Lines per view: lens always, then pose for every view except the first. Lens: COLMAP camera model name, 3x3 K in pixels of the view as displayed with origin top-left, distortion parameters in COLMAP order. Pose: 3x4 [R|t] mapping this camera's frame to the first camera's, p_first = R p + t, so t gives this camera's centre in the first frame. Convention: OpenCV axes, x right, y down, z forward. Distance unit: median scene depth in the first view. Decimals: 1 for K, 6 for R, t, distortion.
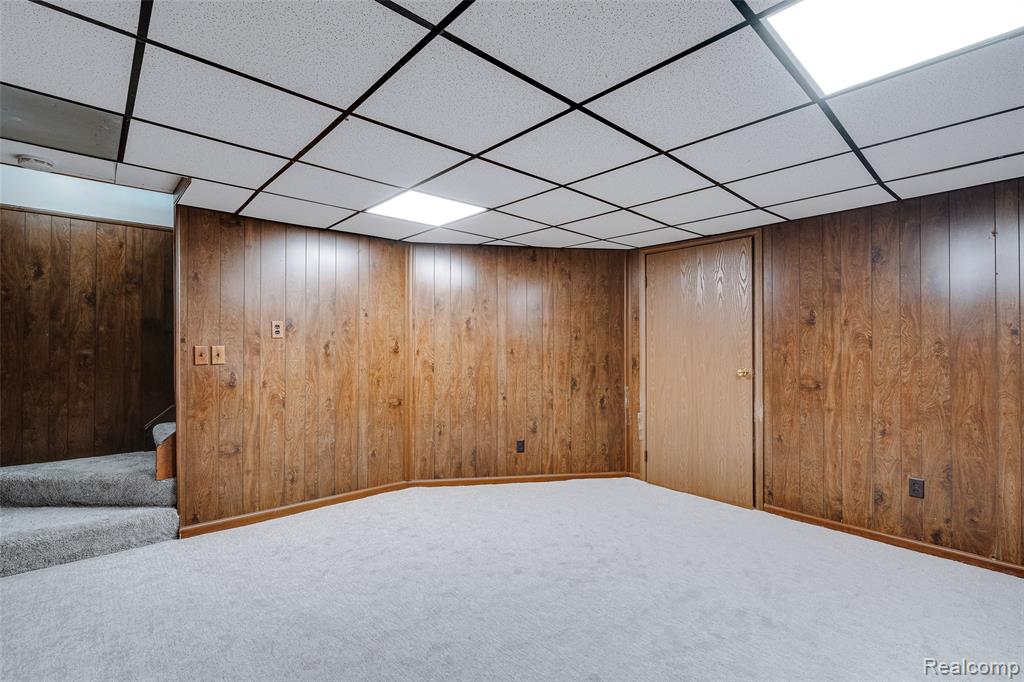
lens RADIAL K [[471.9, 0, 551.7], [0, 471.9, 342.6], [0, 0, 1]] dist [0.002509, 0.001498]
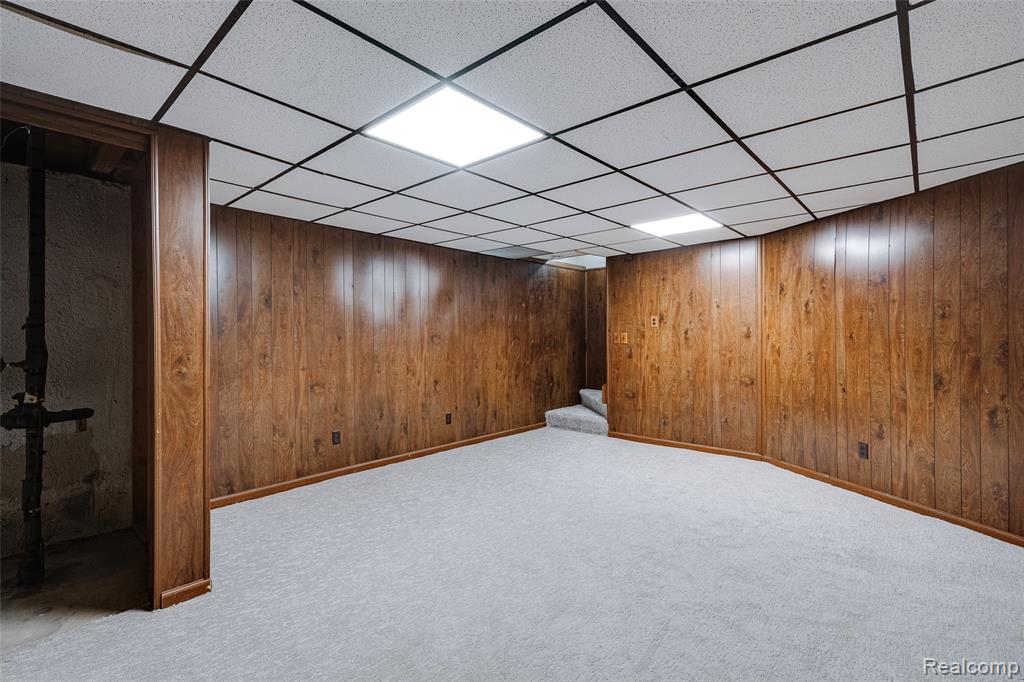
lens RADIAL K [[475.0, 0, 512.0], [0, 475.0, 341.0], [0, 0, 1]] dist [0.000625, 0.000367]
pose [[0.080464, 0.006660, -0.996735, 0.724080], [0.016546, 0.999831, 0.008016, 0.011430], [0.996620, -0.017137, 0.080340, 0.333745]]
